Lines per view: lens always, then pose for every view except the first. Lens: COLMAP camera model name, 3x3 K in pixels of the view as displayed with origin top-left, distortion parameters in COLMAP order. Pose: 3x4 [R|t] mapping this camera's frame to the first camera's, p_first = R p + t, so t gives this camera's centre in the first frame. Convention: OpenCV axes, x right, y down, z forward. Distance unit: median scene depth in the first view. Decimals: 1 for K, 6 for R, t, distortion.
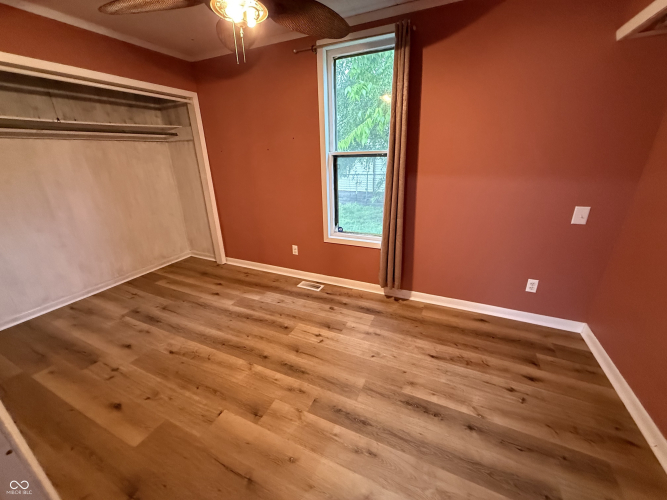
lens RADIAL K [[265.6, 0, 333.7], [0, 265.6, 248.5], [0, 0, 1]] dist [0.000141, -0.000355]
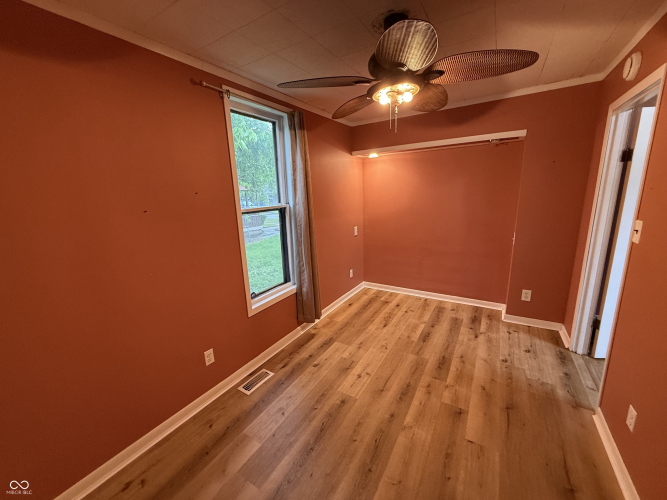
lens RADIAL K [[265.6, 0, 329.2], [0, 265.6, 247.1], [0, 0, 1]] dist [0.000141, -0.000355]
pose [[0.127857, -0.181581, 0.975029, -1.155774], [0.375999, 0.918585, 0.121764, -0.348831], [-0.917756, 0.351042, 0.185722, 0.878467]]
